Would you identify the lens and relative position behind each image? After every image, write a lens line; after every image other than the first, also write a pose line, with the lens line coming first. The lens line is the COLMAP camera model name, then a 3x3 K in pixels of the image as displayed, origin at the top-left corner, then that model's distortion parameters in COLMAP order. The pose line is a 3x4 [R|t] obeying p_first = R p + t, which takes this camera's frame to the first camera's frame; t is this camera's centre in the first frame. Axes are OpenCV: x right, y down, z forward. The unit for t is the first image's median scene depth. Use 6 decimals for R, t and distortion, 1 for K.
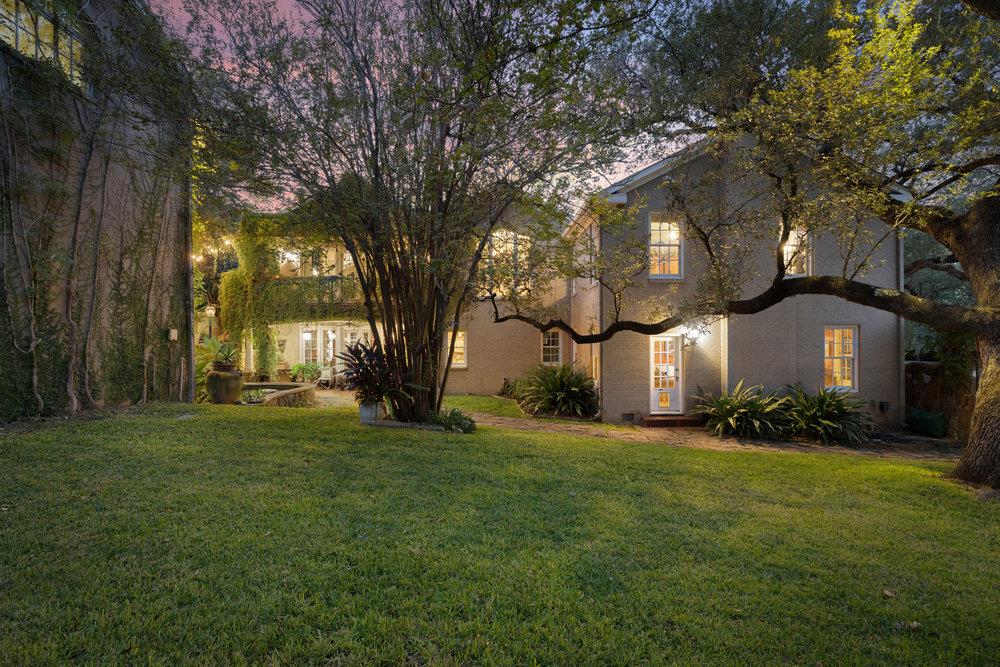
lens RADIAL K [[461.6, 0, 499.8], [0, 461.6, 329.2], [0, 0, 1]] dist [-0.000790, -0.000015]
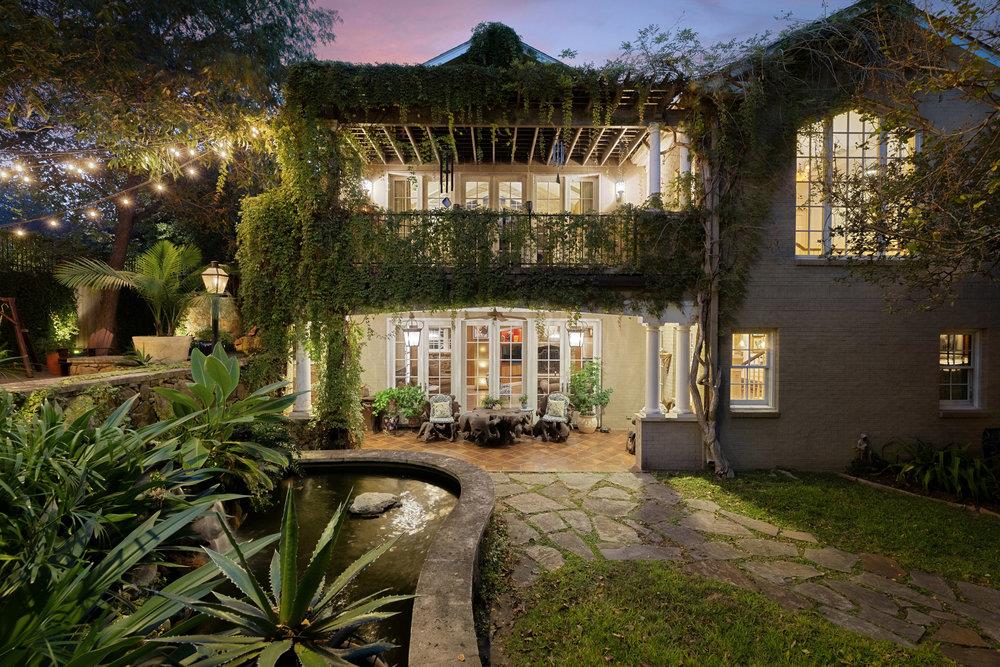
lens RADIAL K [[424.8, 0, 500.3], [0, 424.8, 332.6], [0, 0, 1]] dist [-0.002221, -0.000665]
pose [[0.999951, 0.009381, -0.003015, -0.349930], [-0.009317, 0.999748, 0.020425, -0.001819], [0.003205, -0.020396, 0.999787, 0.585092]]
